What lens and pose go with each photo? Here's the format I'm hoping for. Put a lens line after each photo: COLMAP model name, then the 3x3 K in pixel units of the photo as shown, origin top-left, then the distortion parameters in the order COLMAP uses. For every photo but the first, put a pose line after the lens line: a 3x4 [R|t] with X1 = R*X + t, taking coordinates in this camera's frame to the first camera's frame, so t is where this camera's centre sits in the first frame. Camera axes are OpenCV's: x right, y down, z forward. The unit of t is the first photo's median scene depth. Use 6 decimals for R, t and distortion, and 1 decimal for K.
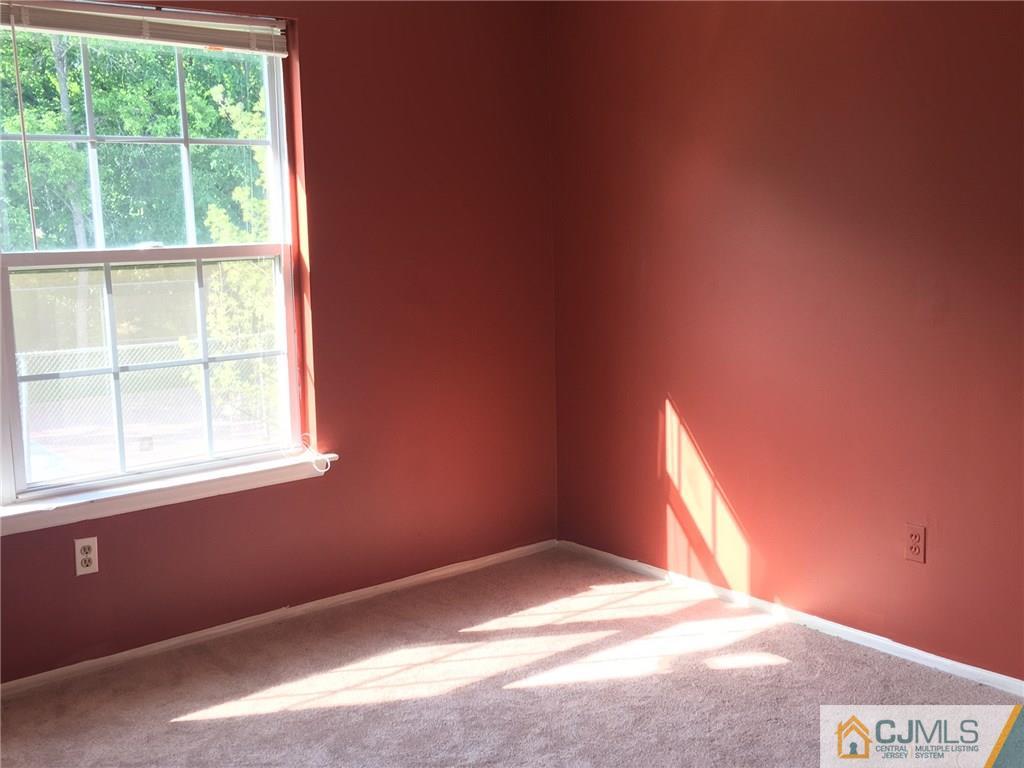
lens RADIAL K [[1206.2, 0, 510.7], [0, 1206.2, 378.8], [0, 0, 1]] dist [0.077793, -0.000281]
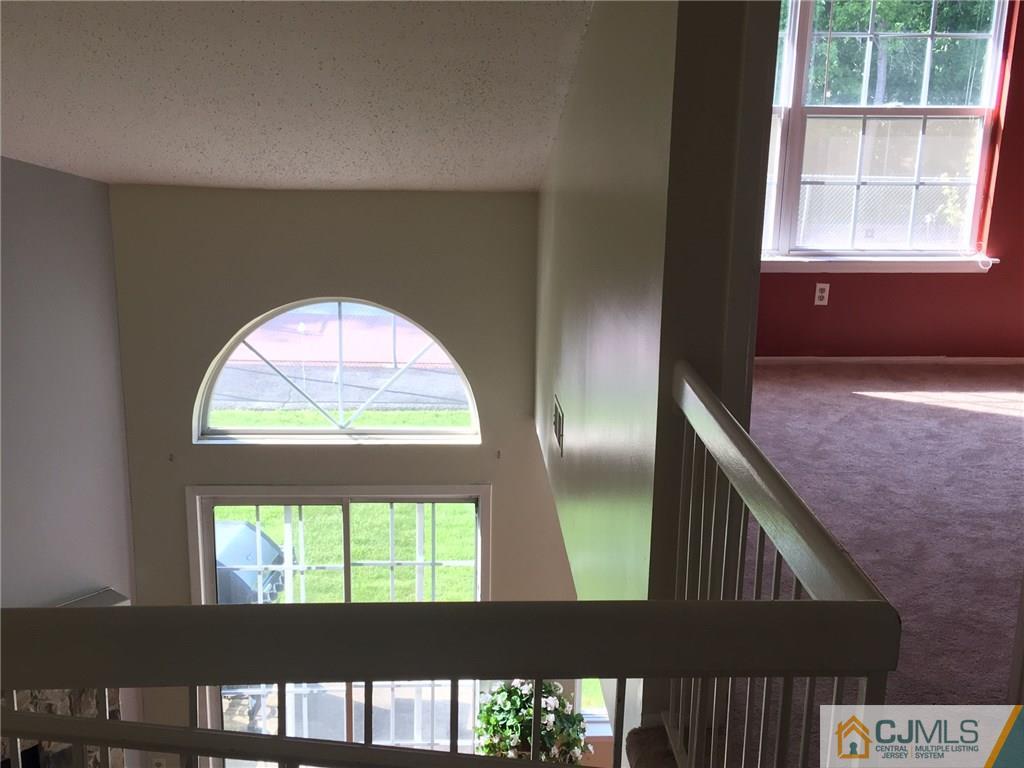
lens RADIAL K [[1206.2, 0, 510.7], [0, 1206.2, 378.8], [0, 0, 1]] dist [0.077793, -0.000281]
pose [[0.807913, 0.197224, -0.555319, 0.251755], [-0.121810, 0.977873, 0.170078, 0.028261], [0.576575, -0.069764, 0.814060, -0.602019]]
